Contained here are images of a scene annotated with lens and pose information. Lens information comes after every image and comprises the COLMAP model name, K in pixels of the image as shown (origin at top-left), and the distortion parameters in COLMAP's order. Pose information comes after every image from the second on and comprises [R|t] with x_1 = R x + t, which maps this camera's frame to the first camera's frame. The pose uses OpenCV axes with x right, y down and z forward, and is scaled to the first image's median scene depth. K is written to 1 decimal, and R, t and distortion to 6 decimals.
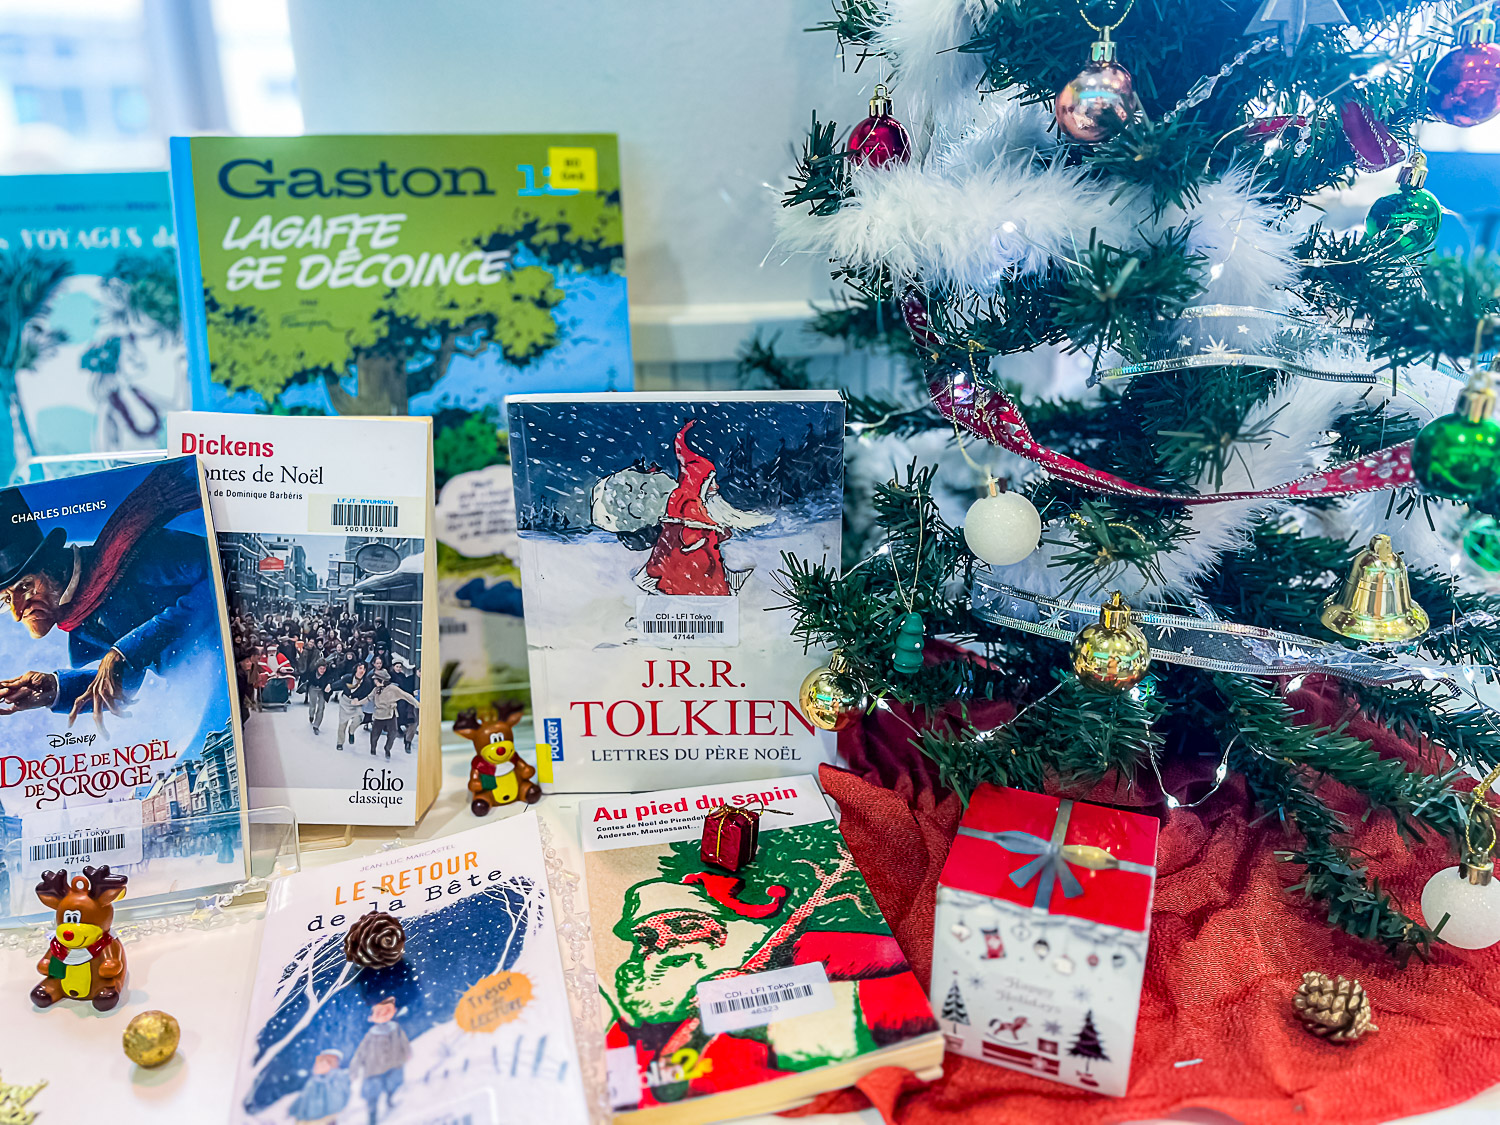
lens RADIAL K [[1173.1, 0, 750.0], [0, 1173.1, 562.5], [0, 0, 1]] dist [0.030666, -0.053563]
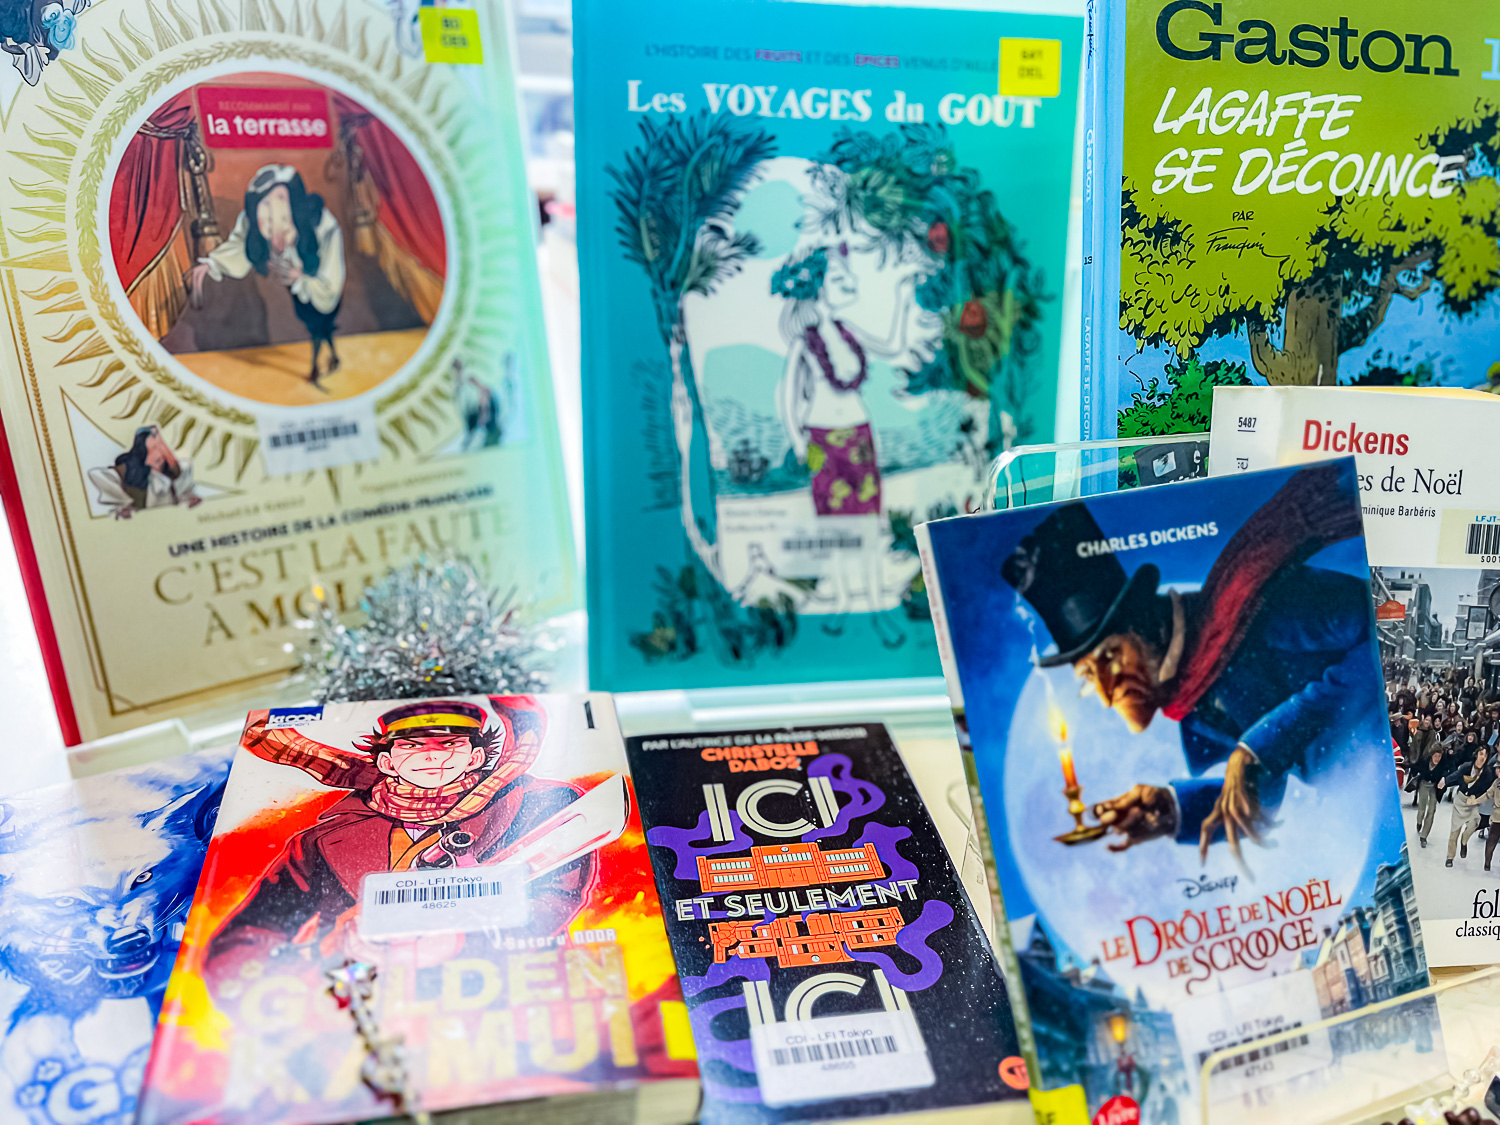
lens RADIAL K [[1173.0, 0, 750.0], [0, 1173.0, 562.5], [0, 0, 1]] dist [0.085068, -0.142924]
pose [[0.991297, 0.002775, 0.131616, -0.865836], [-0.014572, 0.995947, 0.088756, -0.082713], [-0.130836, -0.089901, 0.987319, 0.361103]]
